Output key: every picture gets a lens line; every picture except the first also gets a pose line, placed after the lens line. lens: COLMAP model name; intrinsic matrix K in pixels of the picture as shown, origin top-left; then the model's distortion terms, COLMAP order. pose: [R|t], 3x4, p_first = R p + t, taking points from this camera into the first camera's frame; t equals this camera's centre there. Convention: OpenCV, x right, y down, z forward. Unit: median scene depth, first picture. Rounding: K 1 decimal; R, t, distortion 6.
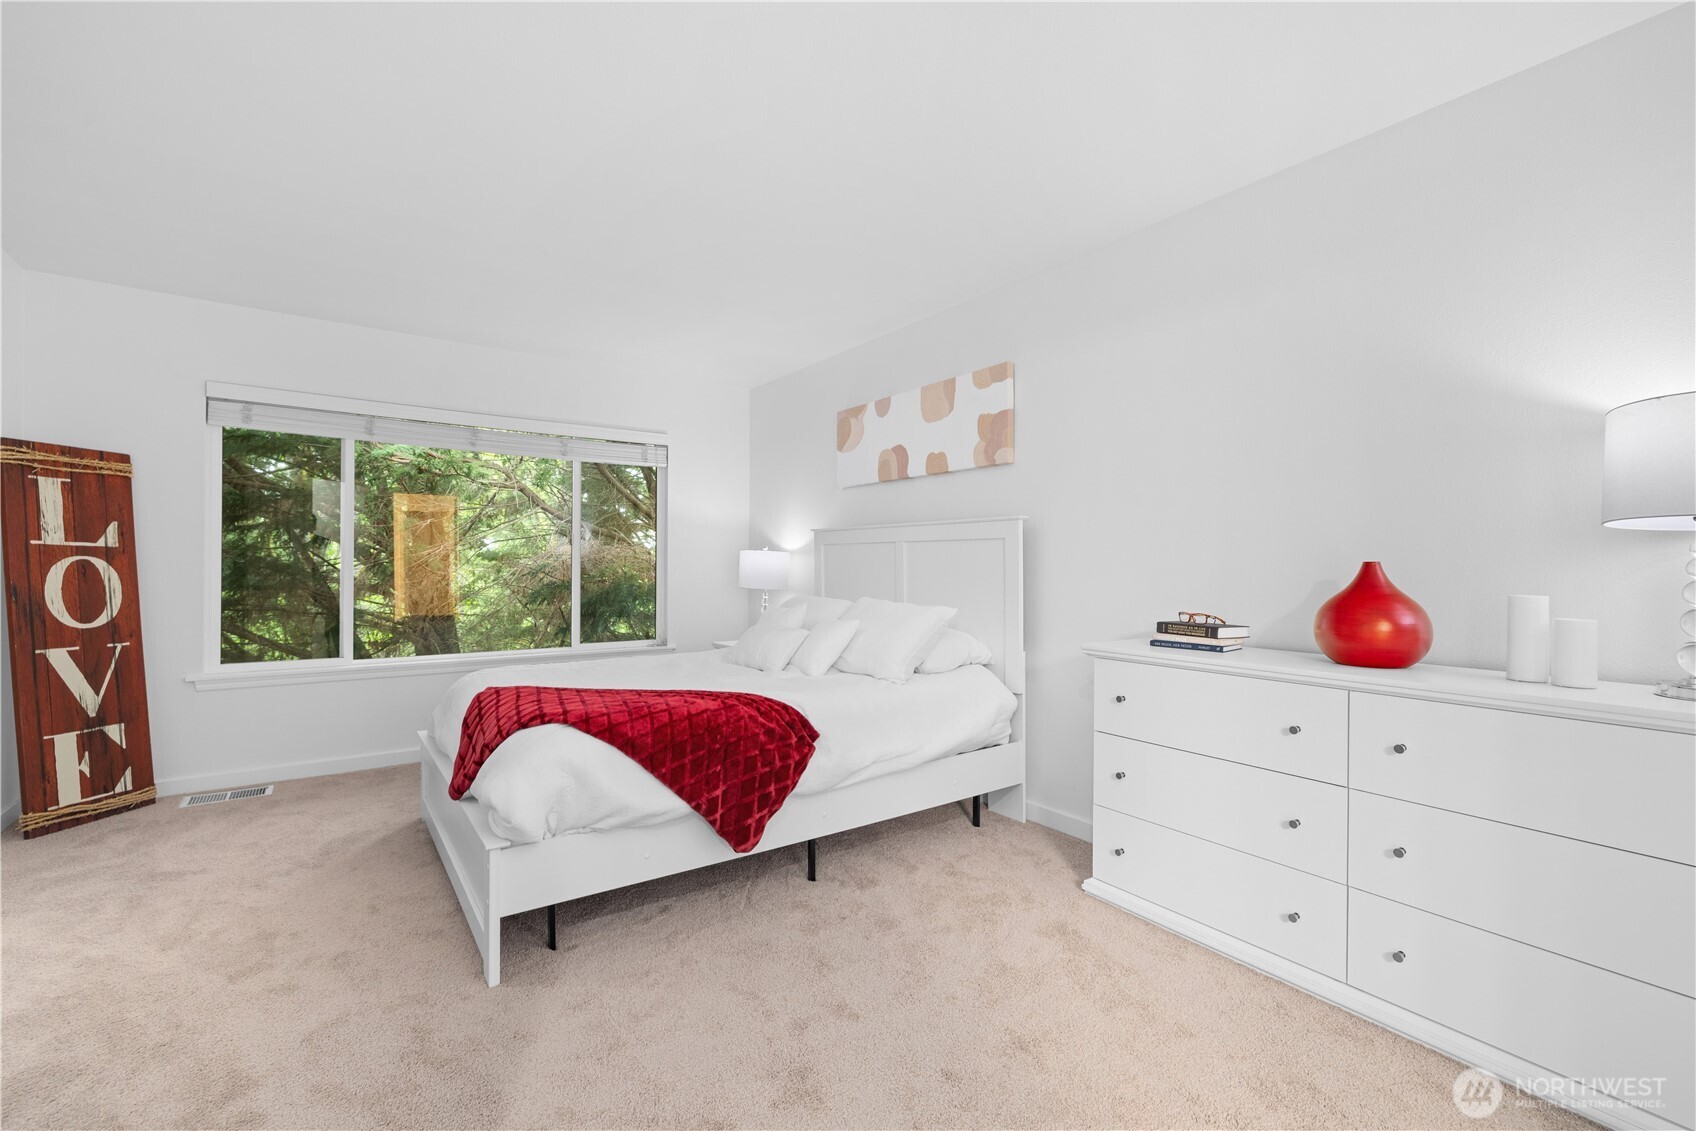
lens RADIAL K [[714.5, 0, 852.9], [0, 714.5, 561.3], [0, 0, 1]] dist [-0.014236, -0.000856]
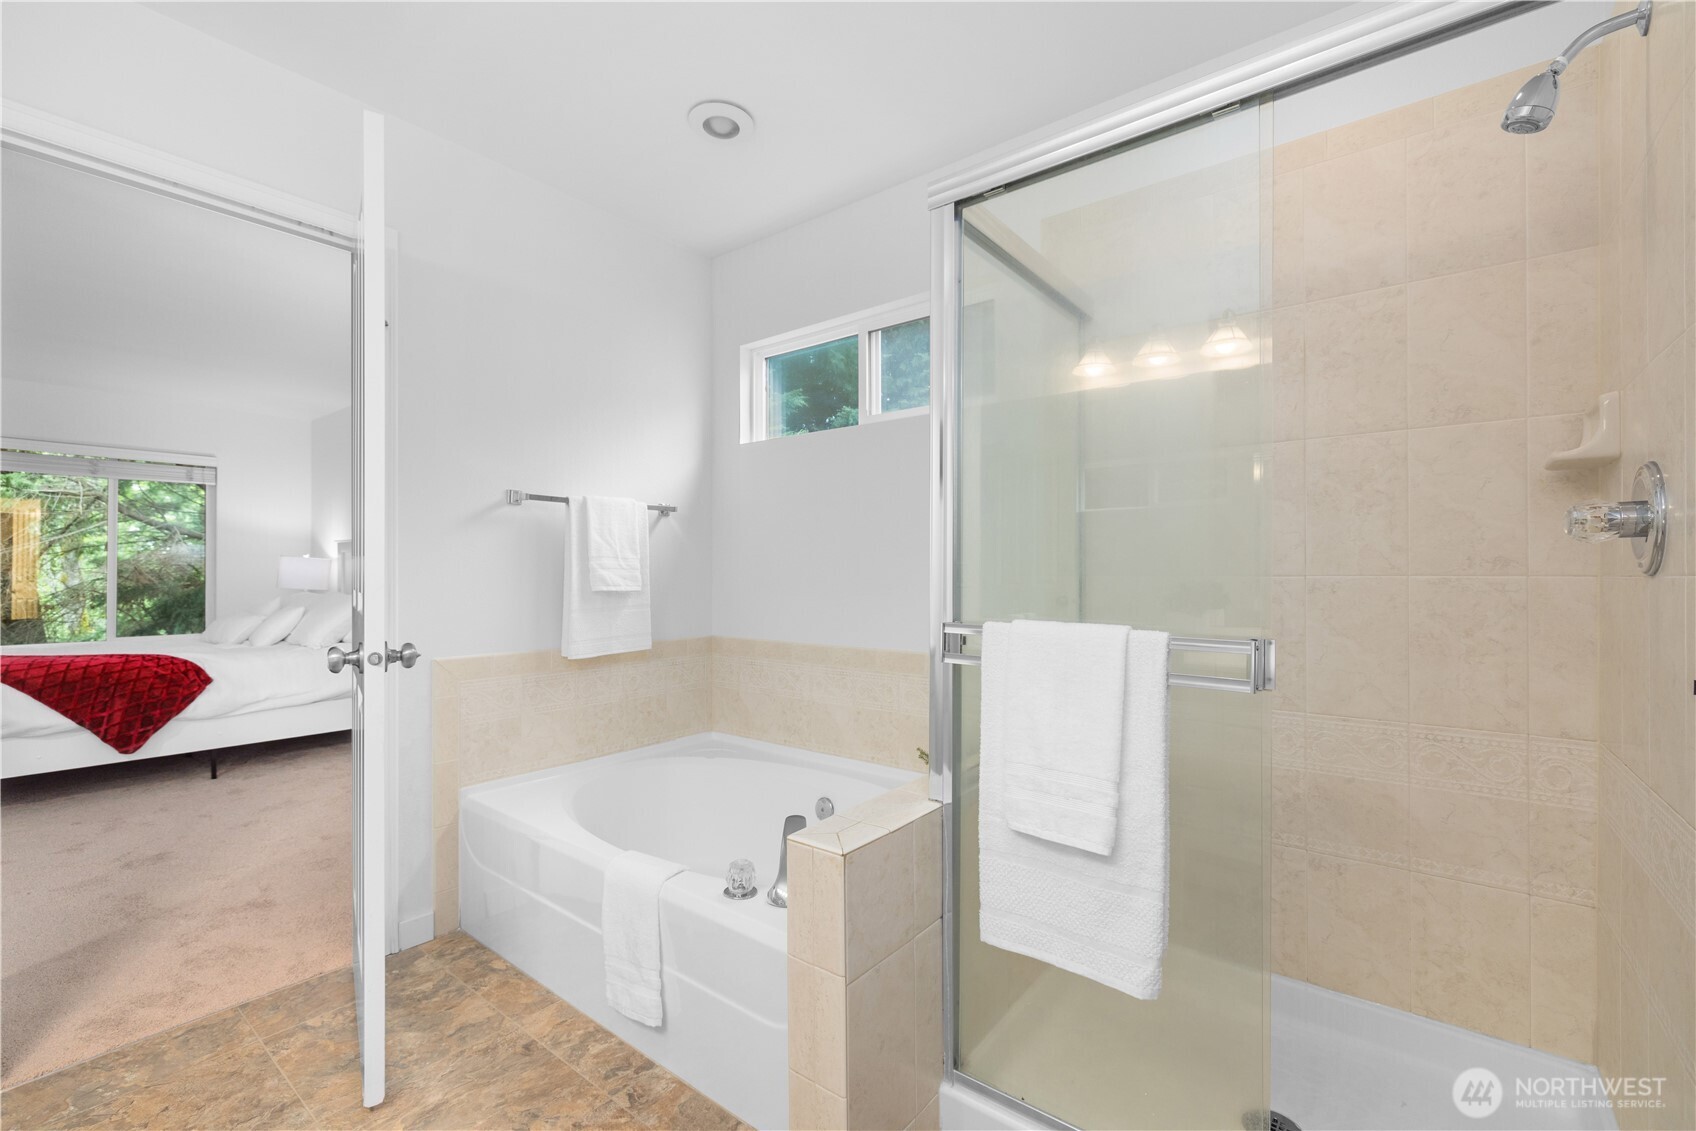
lens RADIAL K [[714.5, 0, 845.7], [0, 714.5, 555.8], [0, 0, 1]] dist [-0.014236, -0.000856]
pose [[0.966601, -0.004487, 0.256247, 0.671989], [0.006108, 0.999966, -0.005533, -0.002036], [-0.256213, 0.006914, 0.966596, -0.610148]]
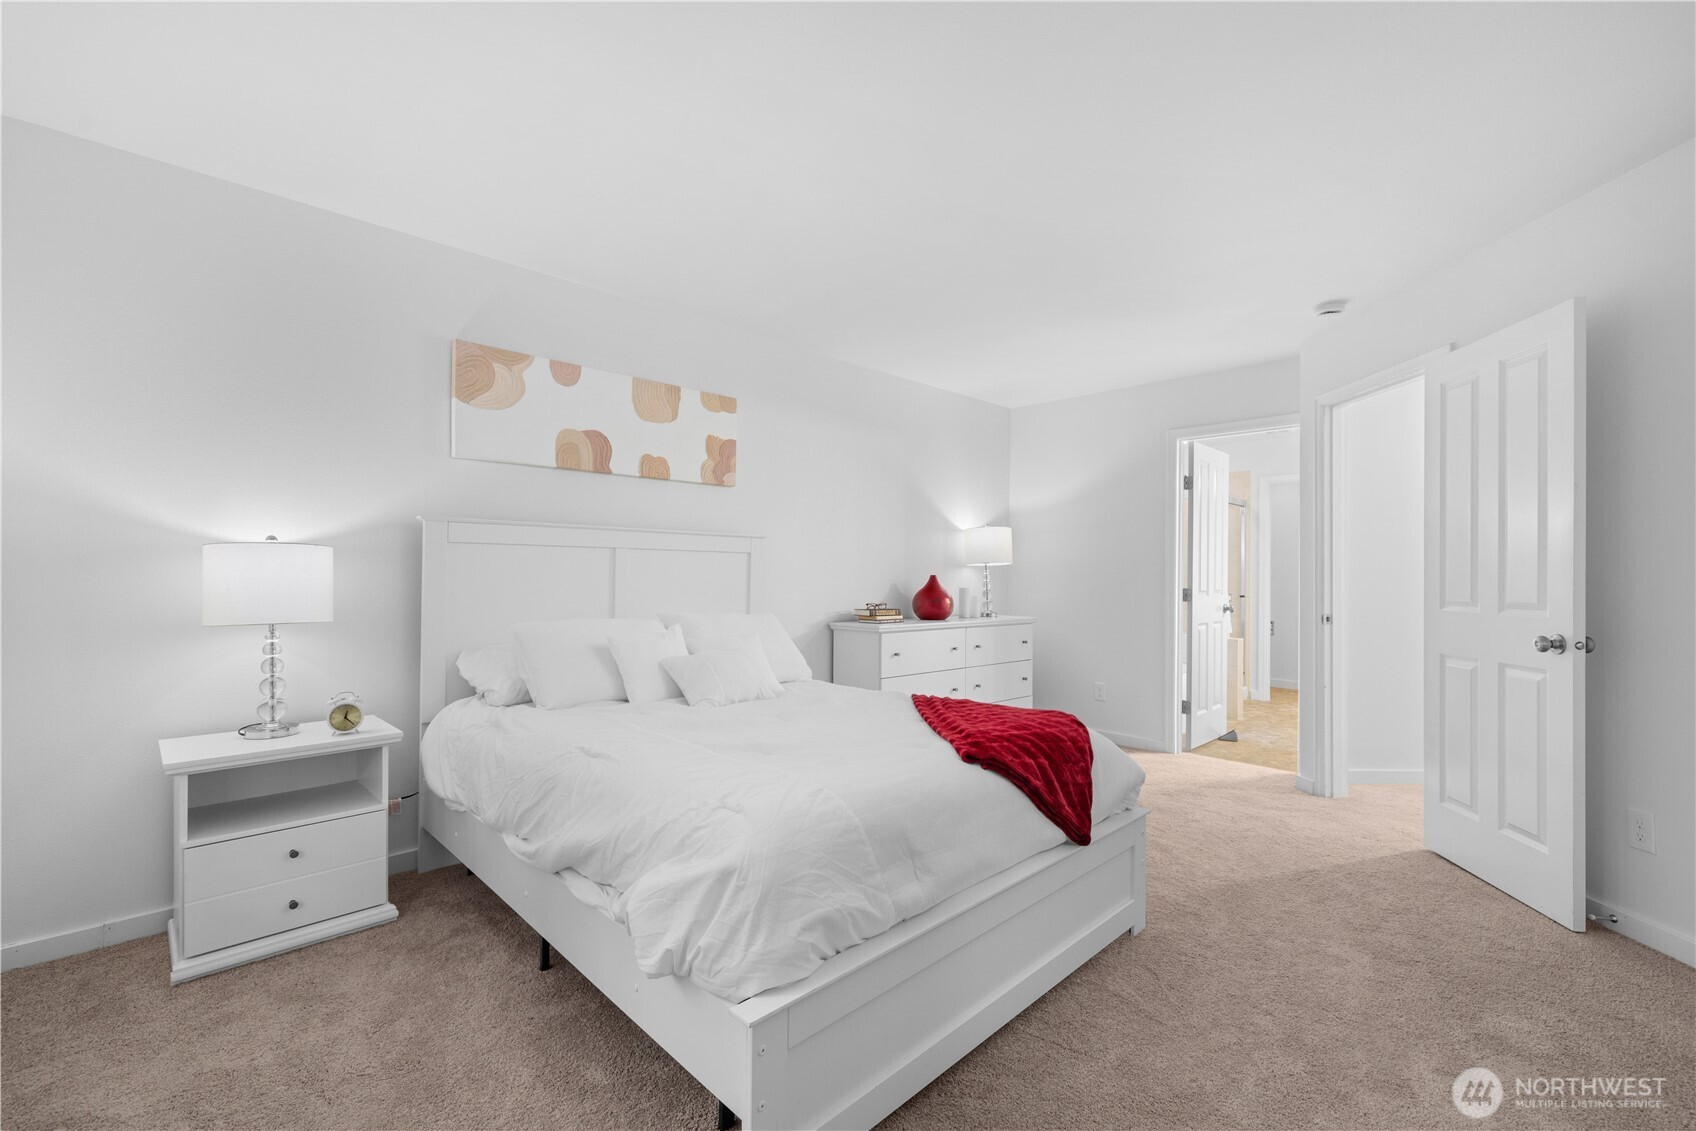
lens RADIAL K [[714.5, 0, 851.3], [0, 714.5, 574.7], [0, 0, 1]] dist [-0.014236, -0.000856]
pose [[-0.127718, -0.003422, 0.991805, -0.961363], [-0.016023, 0.999871, 0.001386, 0.000220], [-0.991681, -0.015715, -0.127757, 0.964896]]
